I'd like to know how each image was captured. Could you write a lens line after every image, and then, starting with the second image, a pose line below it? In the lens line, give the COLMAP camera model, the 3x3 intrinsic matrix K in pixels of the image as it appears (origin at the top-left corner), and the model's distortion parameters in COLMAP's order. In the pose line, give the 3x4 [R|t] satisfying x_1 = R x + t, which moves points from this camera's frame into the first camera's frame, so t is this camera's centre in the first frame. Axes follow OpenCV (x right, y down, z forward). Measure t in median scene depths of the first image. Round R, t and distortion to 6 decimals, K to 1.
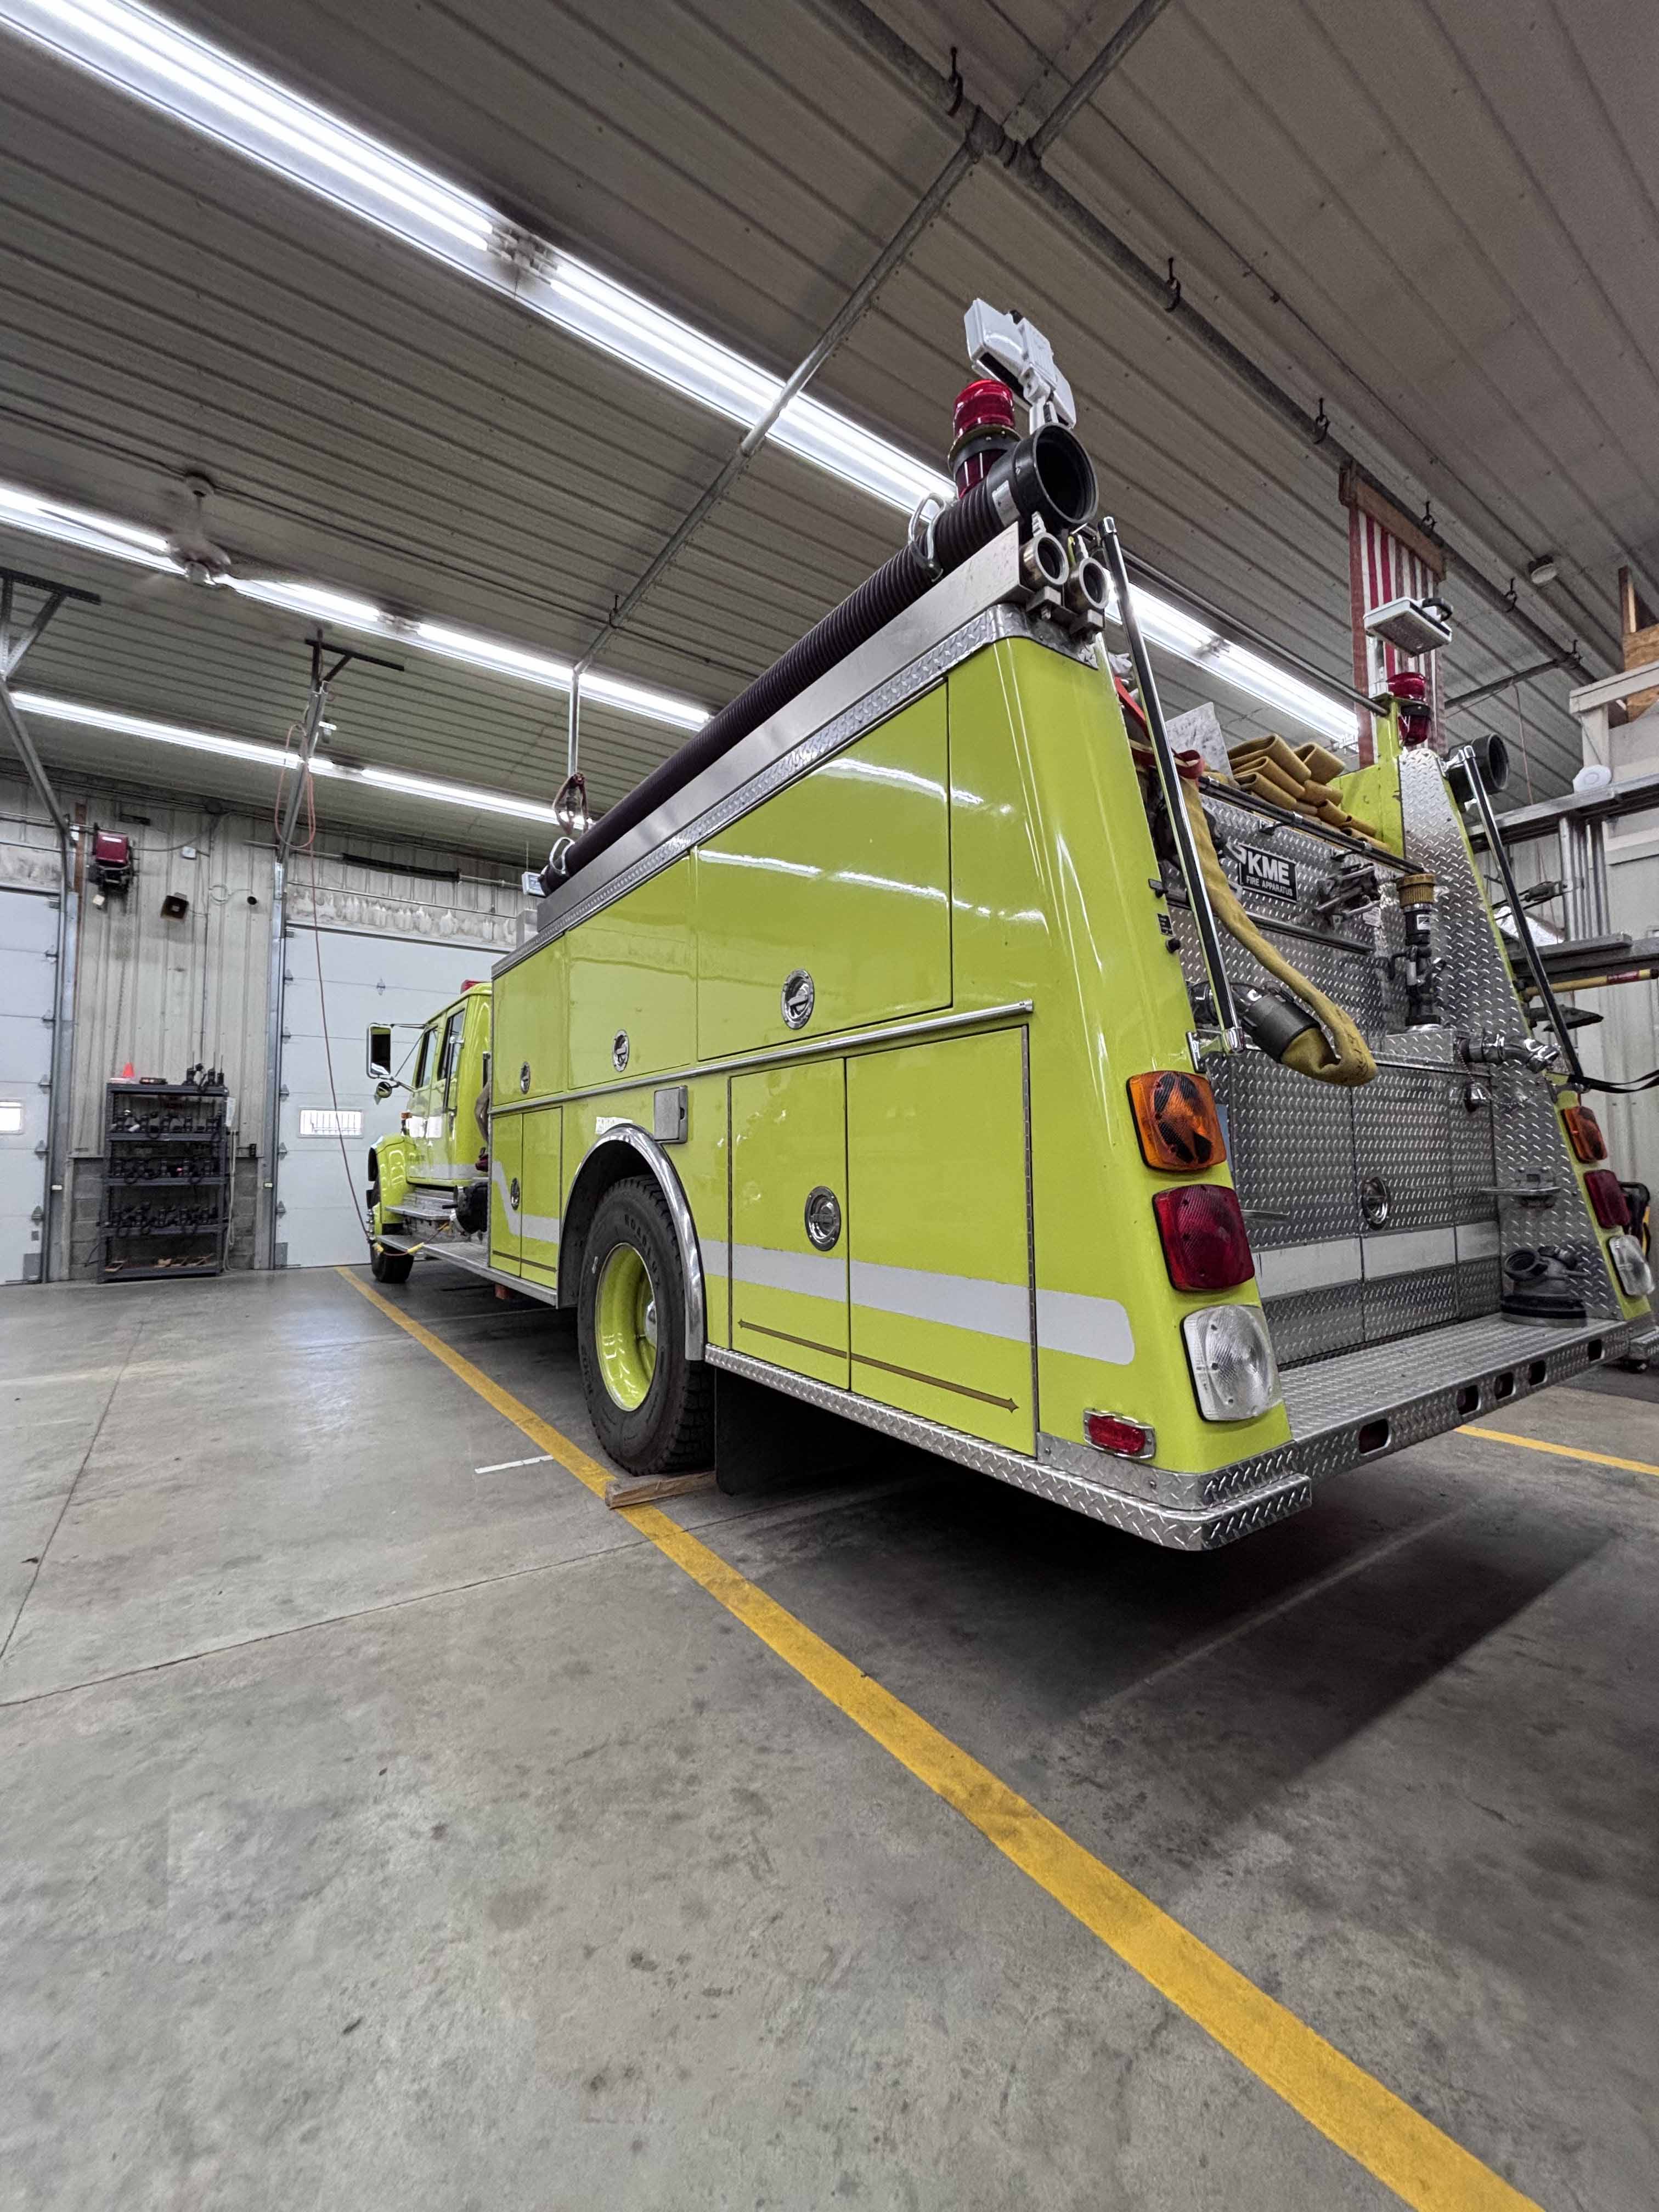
lens RADIAL K [[882.0, 0, 829.5], [0, 882.0, 1106.0], [0, 0, 1]] dist [-0.001126, -0.000270]
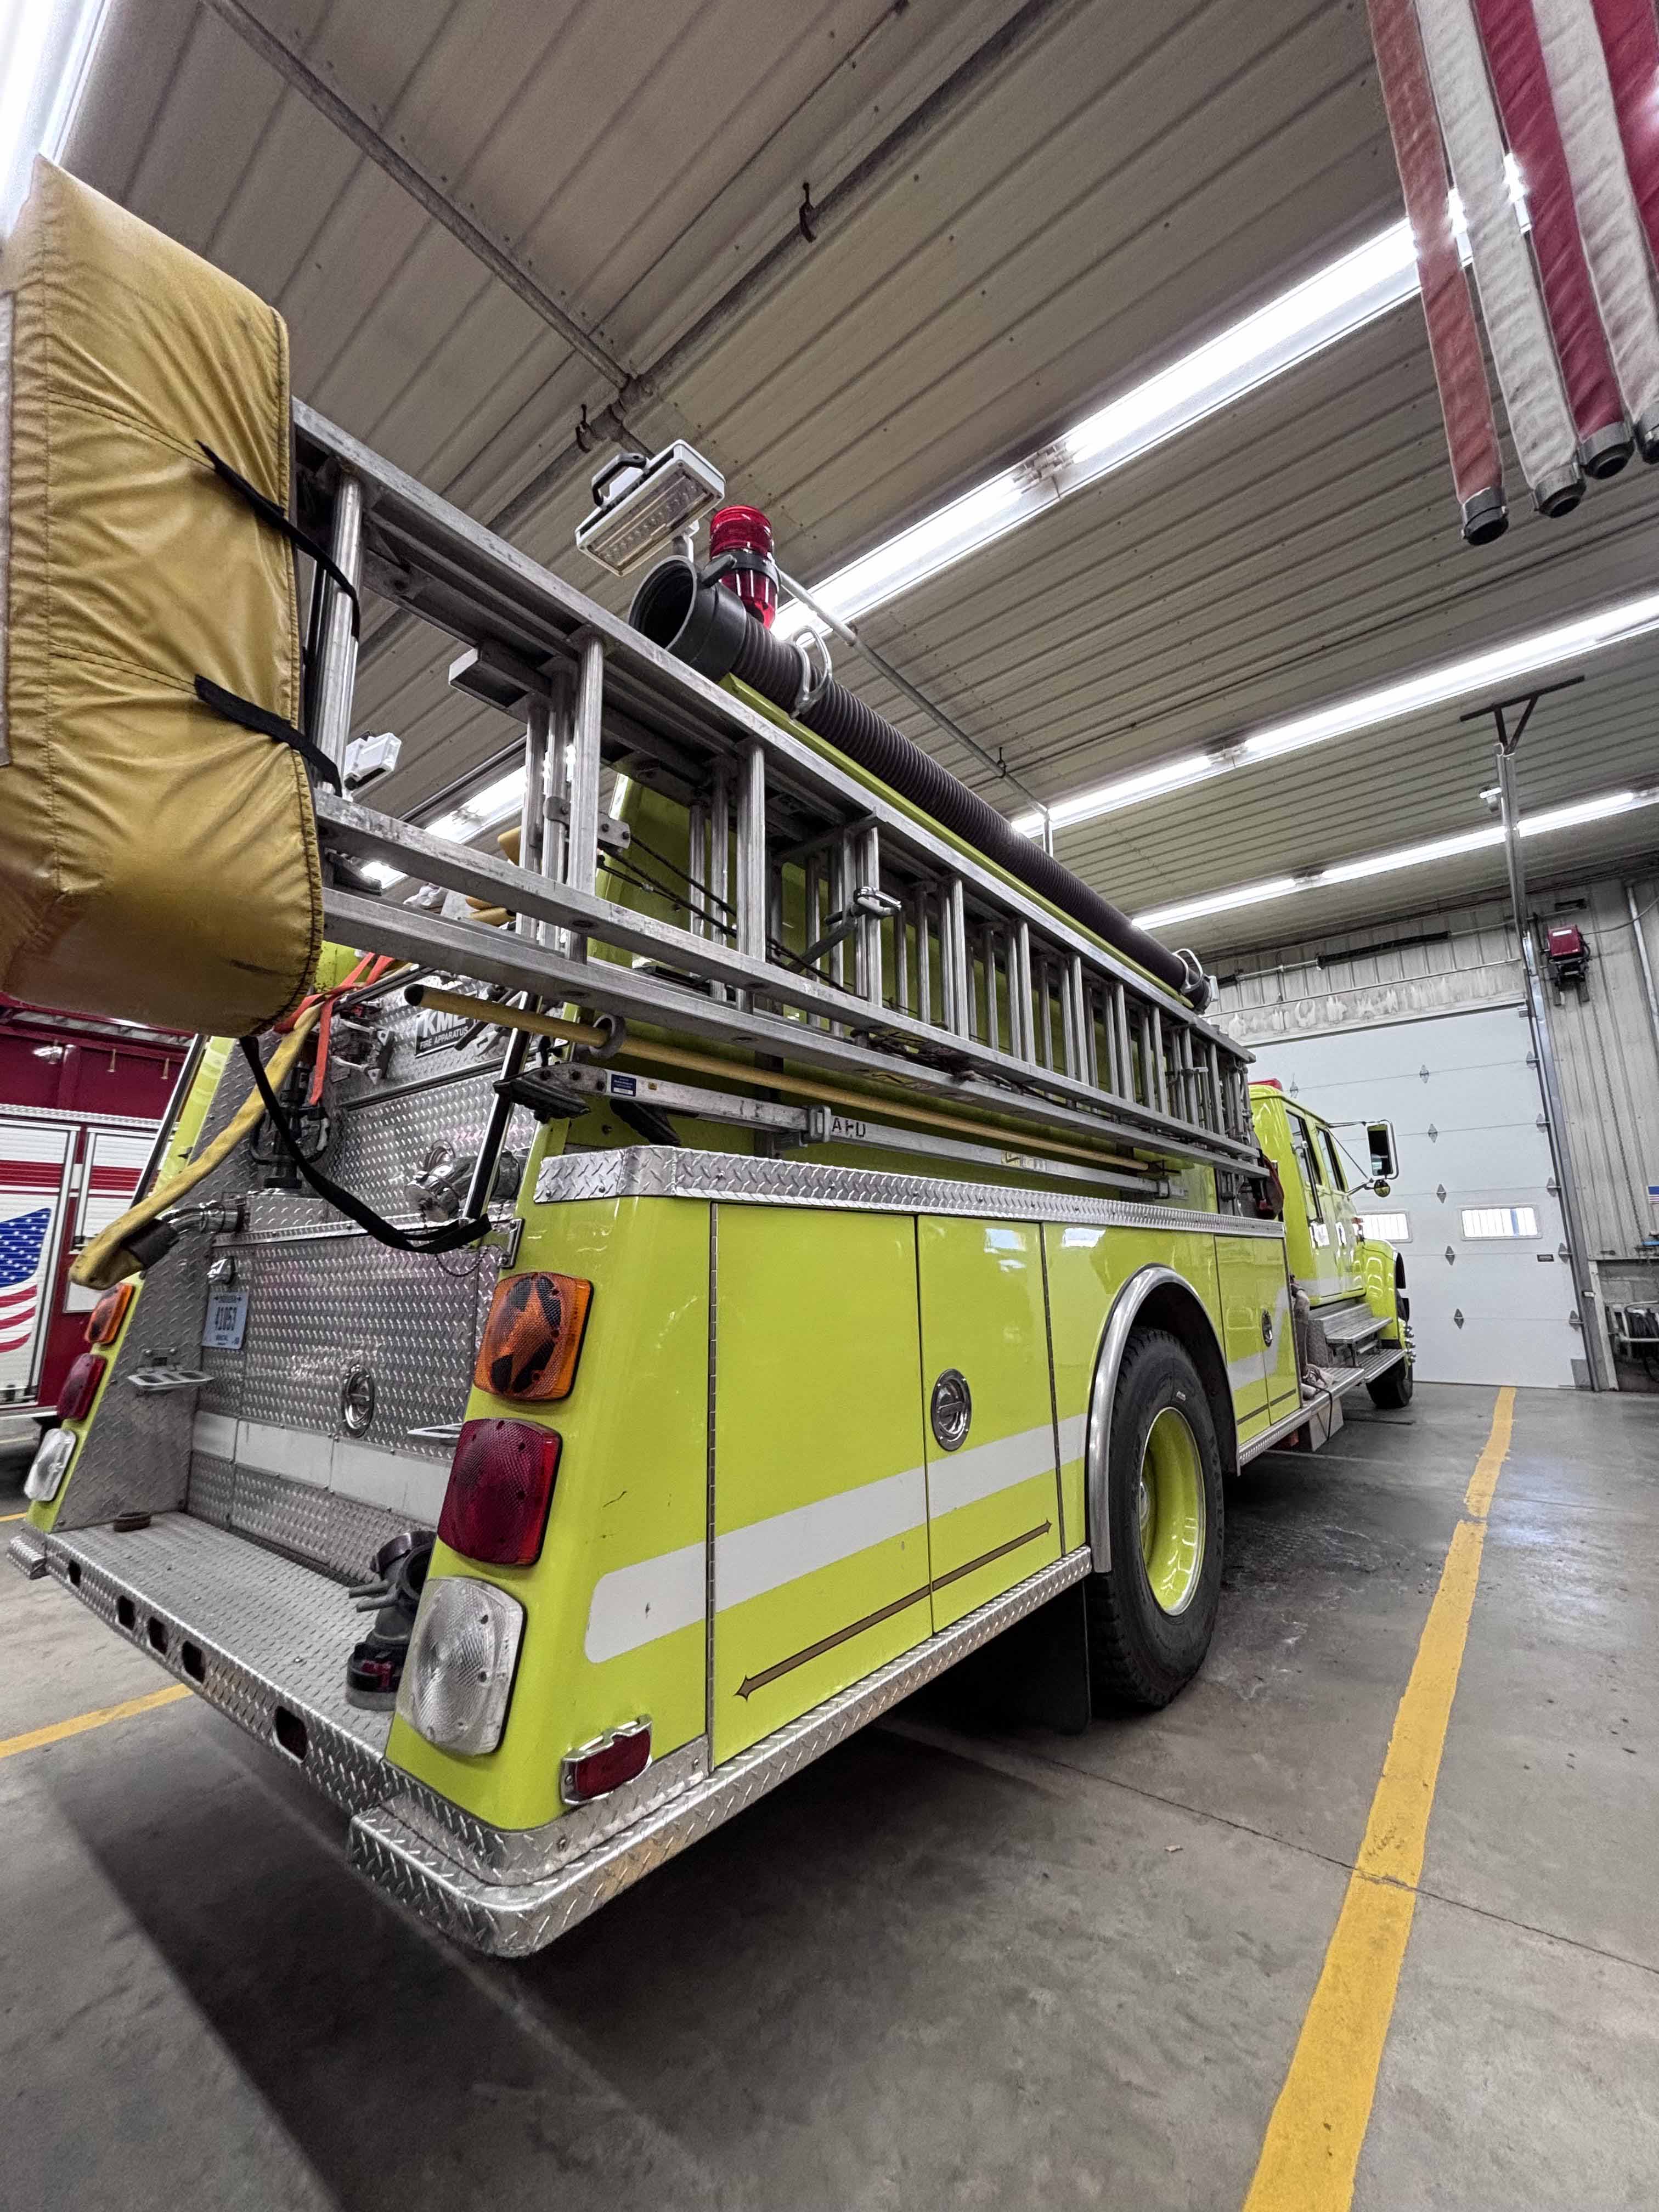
lens RADIAL K [[895.4, 0, 822.8], [0, 895.4, 1079.2], [0, 0, 1]] dist [0.001495, 0.000213]
pose [[0.285744, -0.209993, -0.935015, 0.348541], [0.074490, 0.977611, -0.196795, 0.011845], [0.955406, -0.013416, 0.294989, 0.259054]]
